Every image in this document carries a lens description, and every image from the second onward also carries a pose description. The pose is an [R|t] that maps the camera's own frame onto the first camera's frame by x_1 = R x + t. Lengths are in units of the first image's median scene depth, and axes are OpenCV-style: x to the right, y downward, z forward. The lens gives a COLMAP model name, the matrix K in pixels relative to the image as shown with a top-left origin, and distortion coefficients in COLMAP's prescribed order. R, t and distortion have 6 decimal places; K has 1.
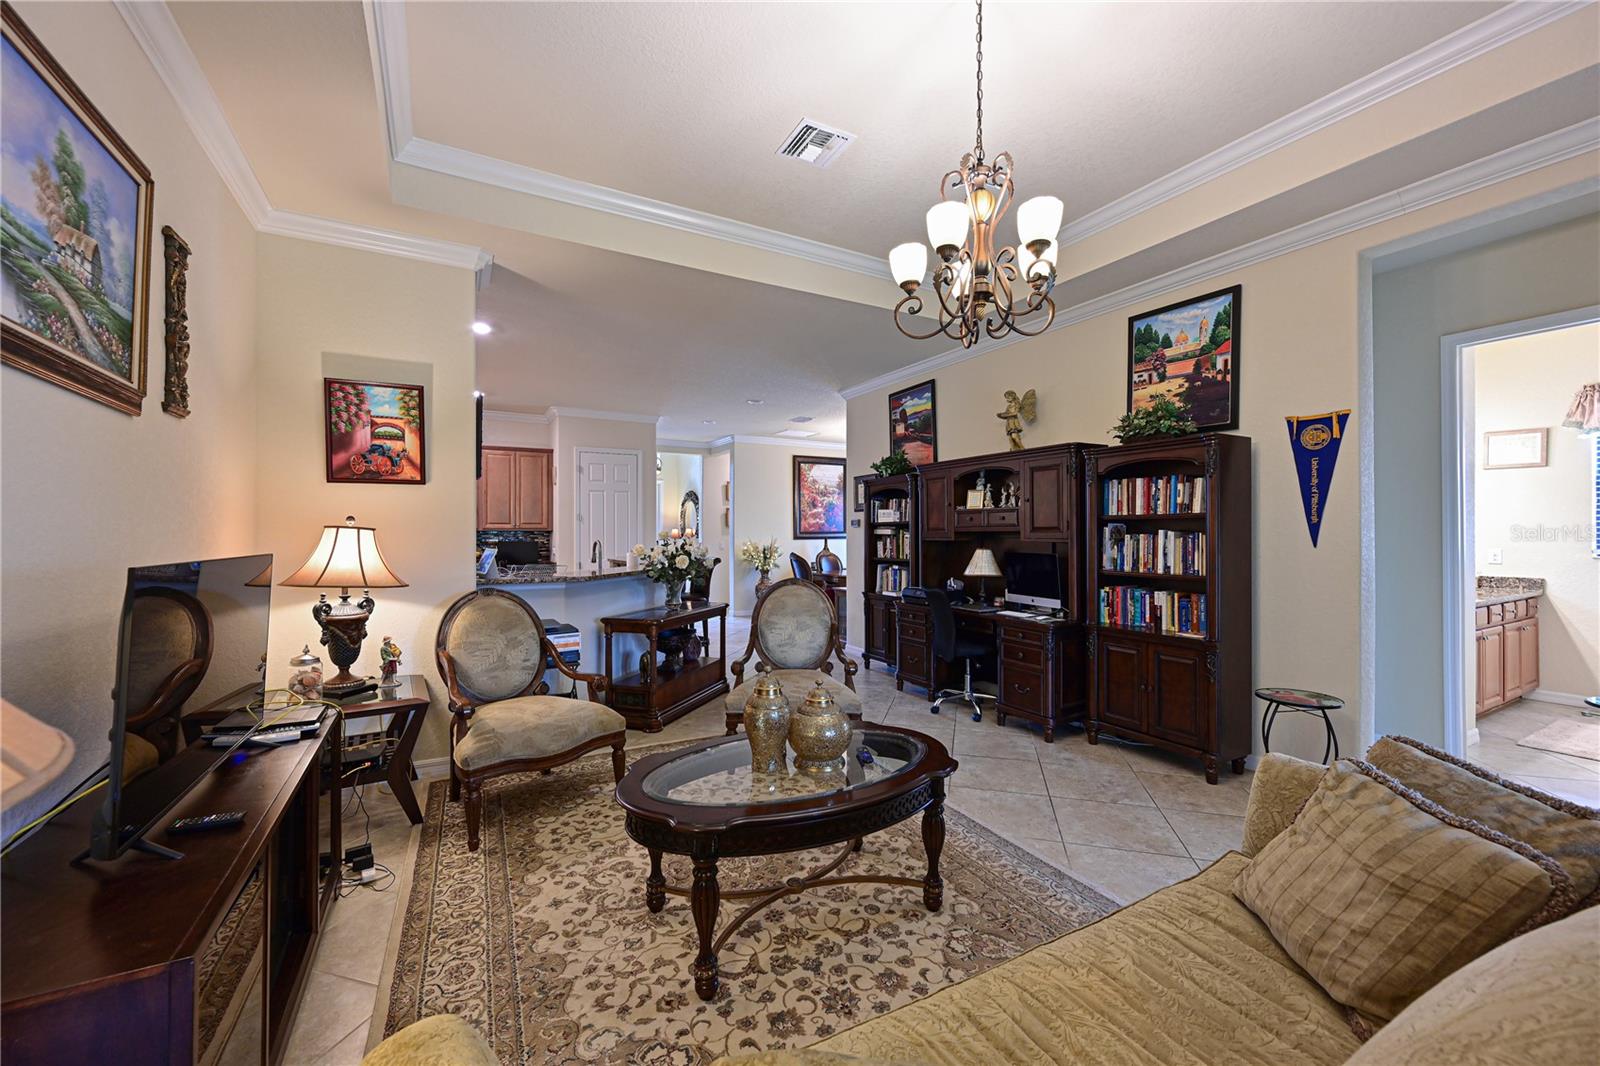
lens RADIAL K [[628.8, 0, 800.0], [0, 628.8, 533.0], [0, 0, 1]] dist [-0.000811, -0.000541]
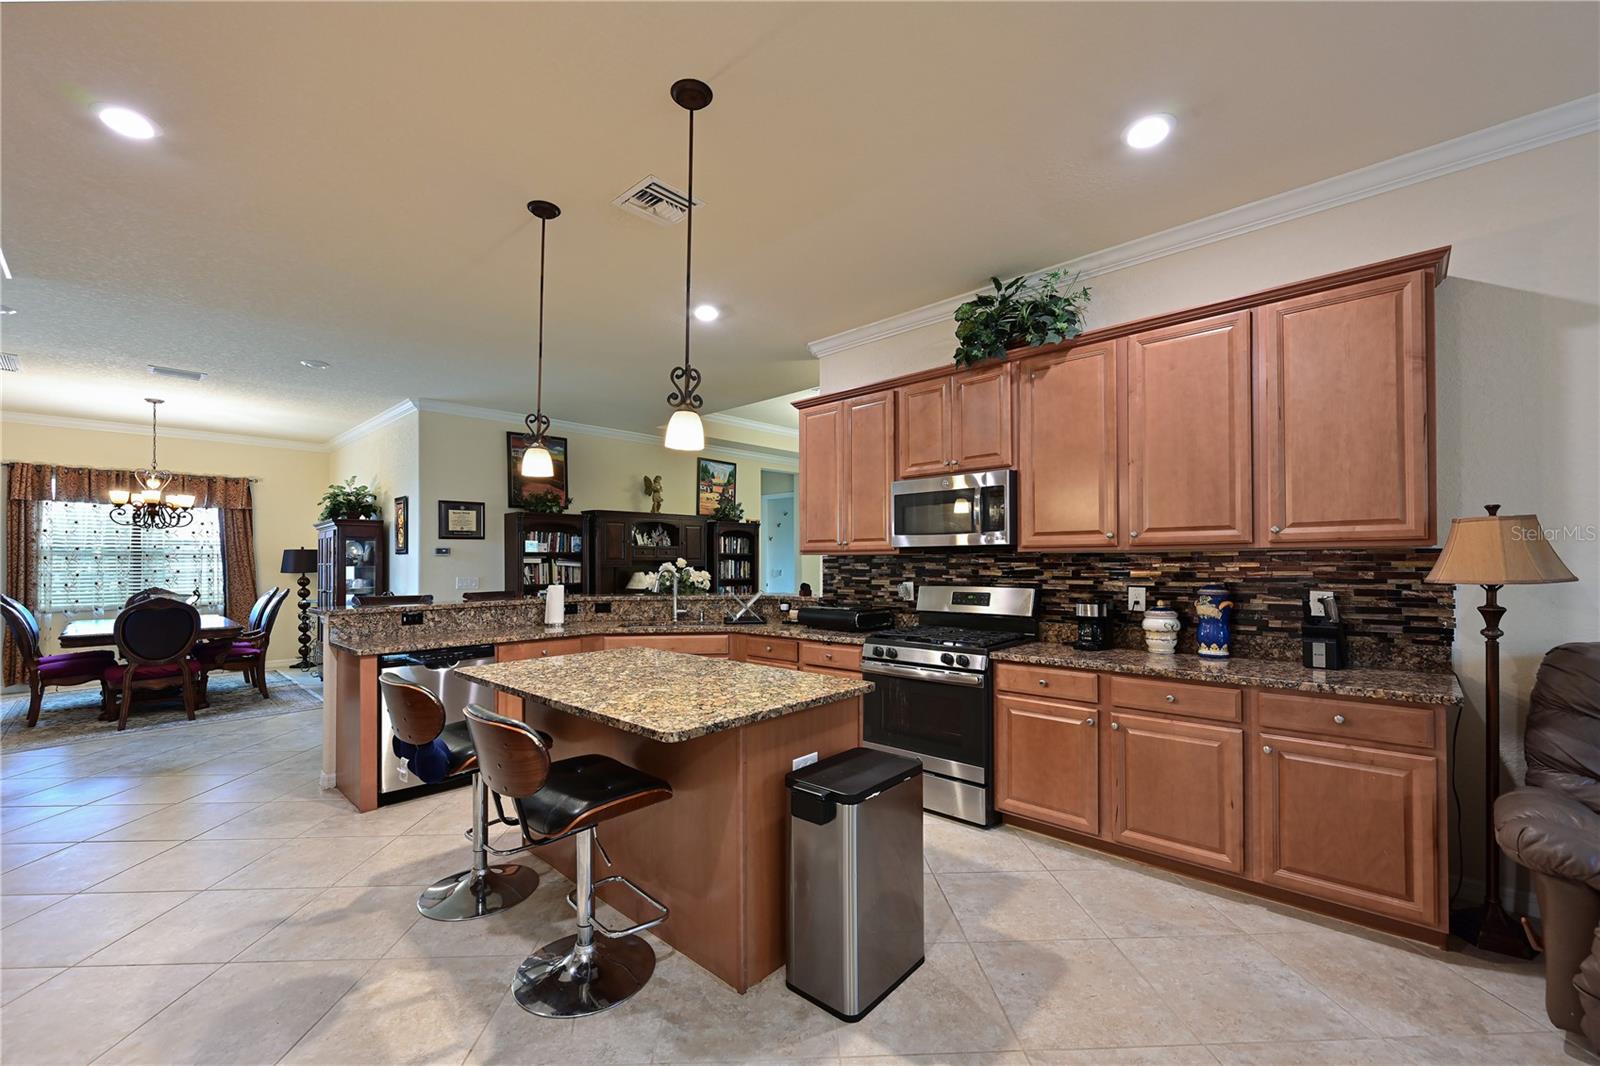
lens RADIAL K [[608.6, 0, 782.3], [0, 608.6, 554.2], [0, 0, 1]] dist [-0.000341, -0.000132]
pose [[-0.309063, 0.012207, 0.950963, -1.855119], [0.003579, 0.999925, -0.011672, 0.001747], [-0.951035, -0.000204, -0.309084, 1.722360]]
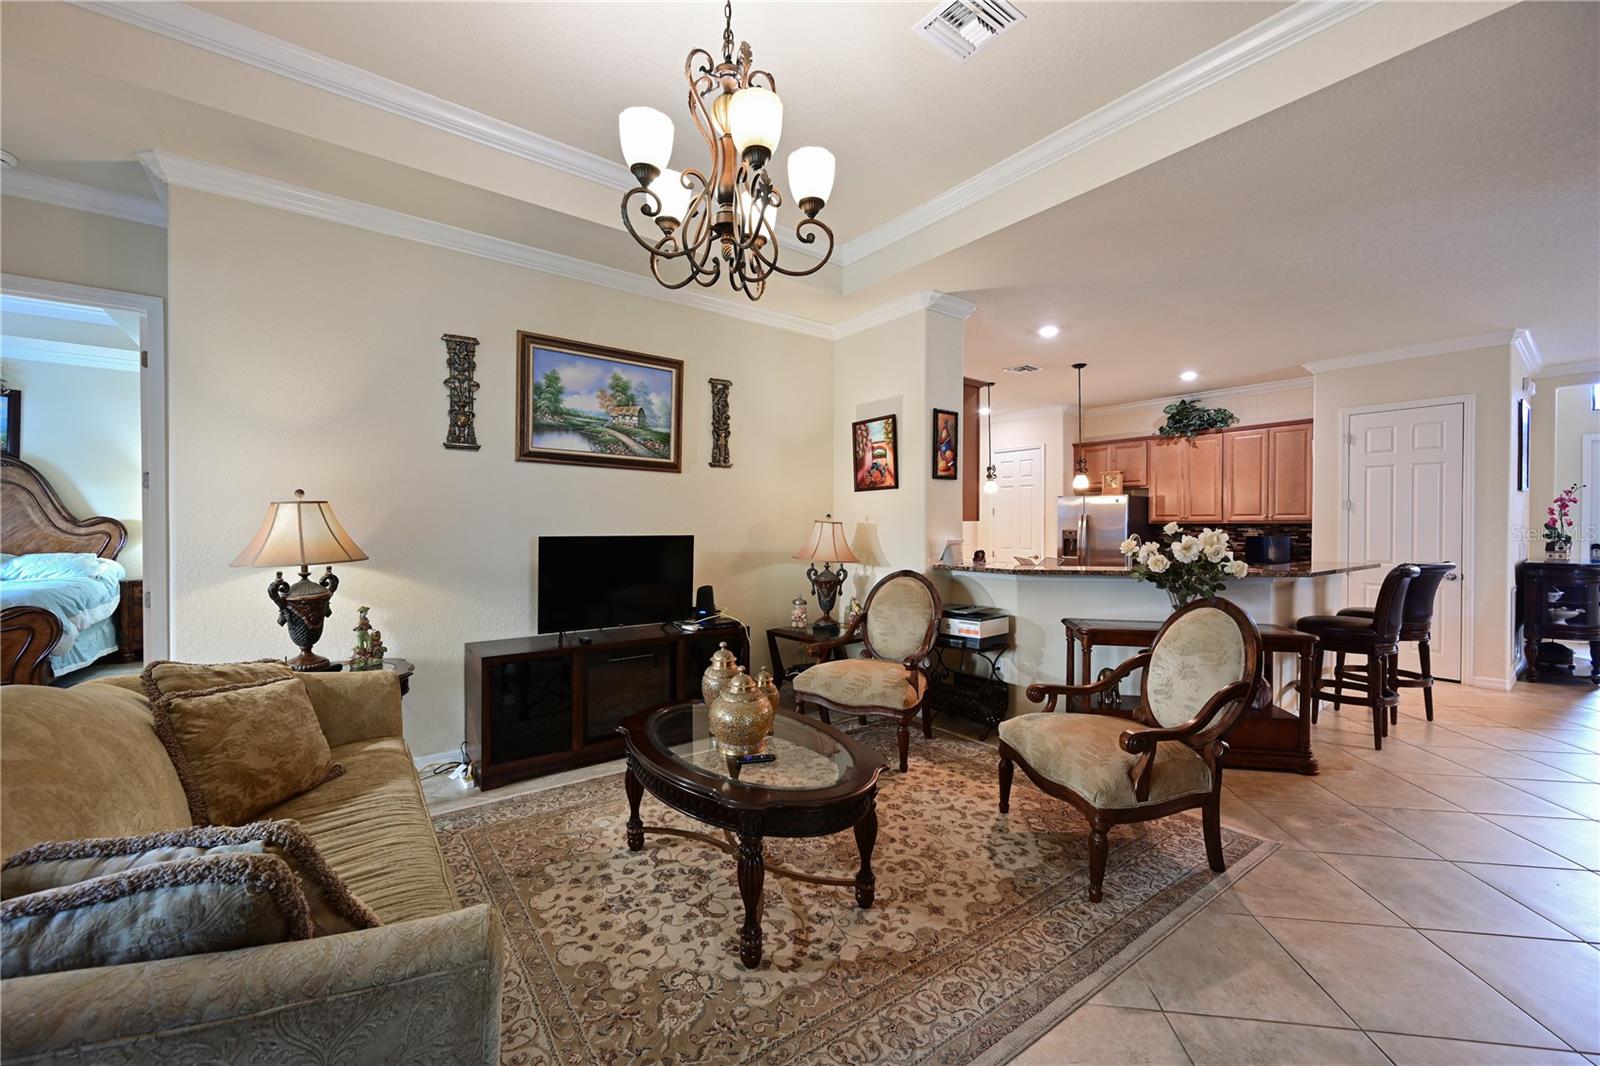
lens RADIAL K [[641.1, 0, 803.8], [0, 641.1, 531.0], [0, 0, 1]] dist [0.002663, 0.000383]
pose [[0.134706, 0.009808, -0.990837, 0.743500], [-0.002072, 0.999952, 0.009616, -0.000489], [0.990883, 0.000758, 0.134720, 0.654980]]
